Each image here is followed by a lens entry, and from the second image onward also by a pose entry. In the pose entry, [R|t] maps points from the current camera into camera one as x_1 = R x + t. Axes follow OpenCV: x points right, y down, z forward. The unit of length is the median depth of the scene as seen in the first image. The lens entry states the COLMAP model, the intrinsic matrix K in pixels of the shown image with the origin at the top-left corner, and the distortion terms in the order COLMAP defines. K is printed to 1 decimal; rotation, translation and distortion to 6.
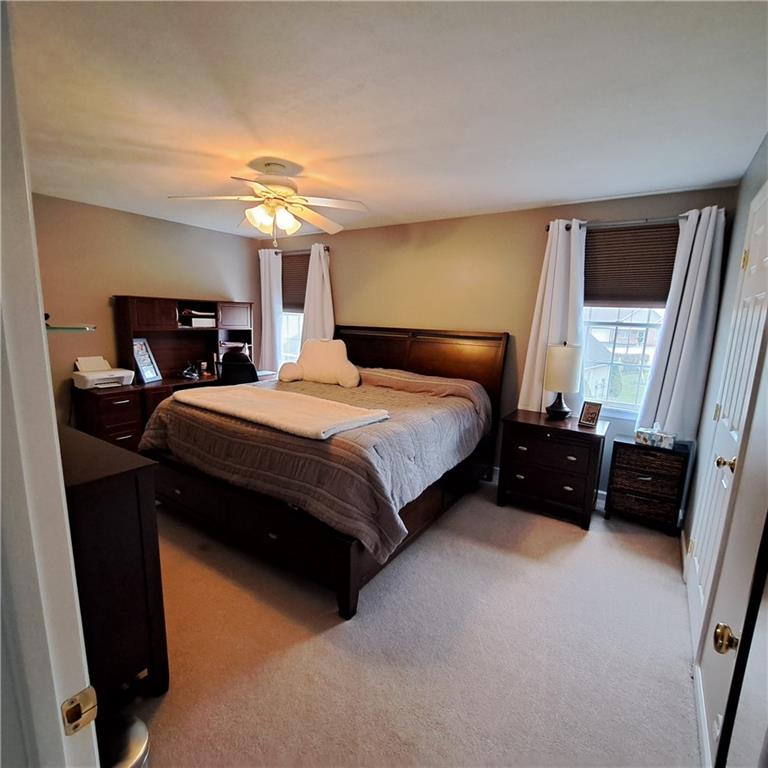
lens RADIAL K [[407.7, 0, 384.0], [0, 407.7, 384.0], [0, 0, 1]] dist [-0.000178, -0.000103]
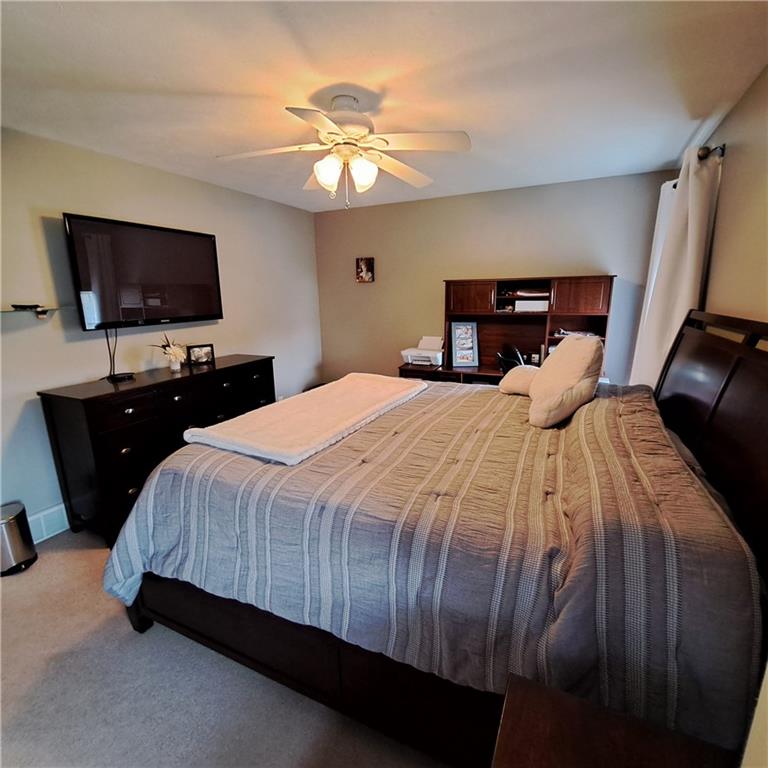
lens RADIAL K [[407.7, 0, 384.0], [0, 407.7, 384.0], [0, 0, 1]] dist [-0.000178, -0.000103]
pose [[0.131573, 0.181284, -0.974589, 0.404953], [-0.142448, 0.976391, 0.162388, -0.102967], [0.981018, 0.117462, 0.154290, 0.702925]]
